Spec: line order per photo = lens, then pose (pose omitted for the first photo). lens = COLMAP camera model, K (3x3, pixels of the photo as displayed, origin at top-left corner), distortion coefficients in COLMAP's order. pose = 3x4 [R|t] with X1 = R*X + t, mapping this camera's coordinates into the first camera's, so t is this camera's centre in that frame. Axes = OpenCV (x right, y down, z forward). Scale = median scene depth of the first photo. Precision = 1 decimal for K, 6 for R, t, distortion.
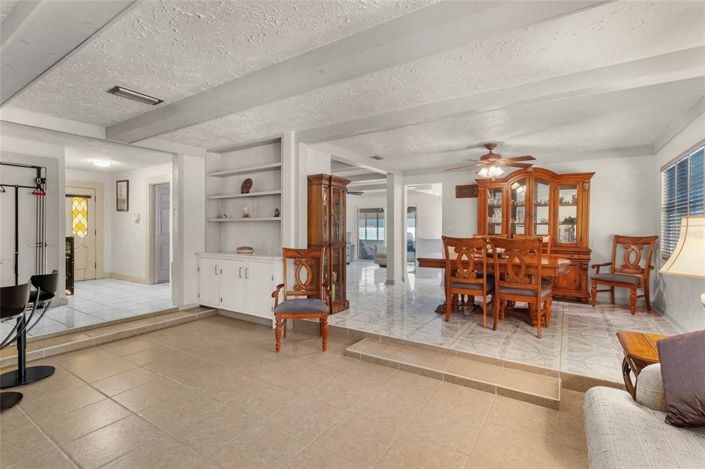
lens RADIAL K [[332.0, 0, 353.7], [0, 332.0, 231.3], [0, 0, 1]] dist [-0.001192, 0.000161]
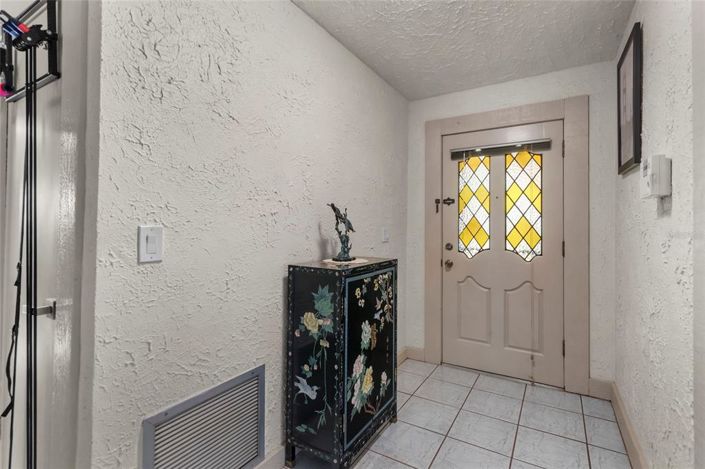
lens RADIAL K [[332.0, 0, 353.7], [0, 332.0, 231.3], [0, 0, 1]] dist [-0.001192, 0.000161]
pose [[0.025415, 0.006490, -0.999656, -0.716562], [-0.009204, 0.999938, 0.006257, -0.021819], [0.999635, 0.009042, 0.025473, 1.251142]]
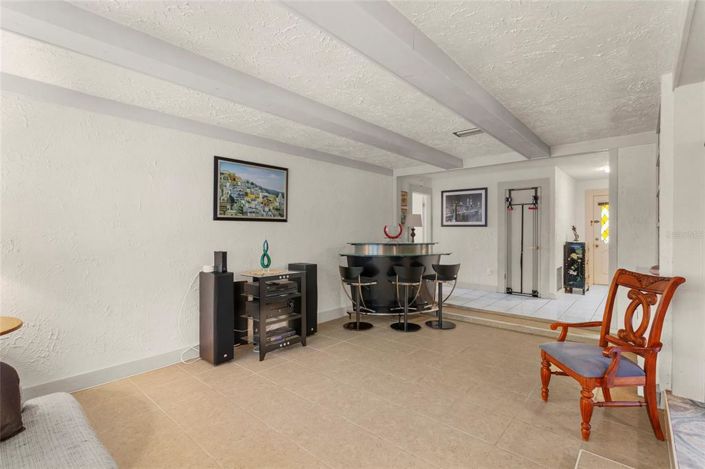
lens RADIAL K [[332.0, 0, 353.7], [0, 332.0, 231.3], [0, 0, 1]] dist [-0.001192, 0.000161]
pose [[-0.147205, -0.002317, -0.989103, 0.444679], [-0.009596, 0.999954, -0.000914, -0.015760], [0.989059, 0.009357, -0.147221, 0.506275]]
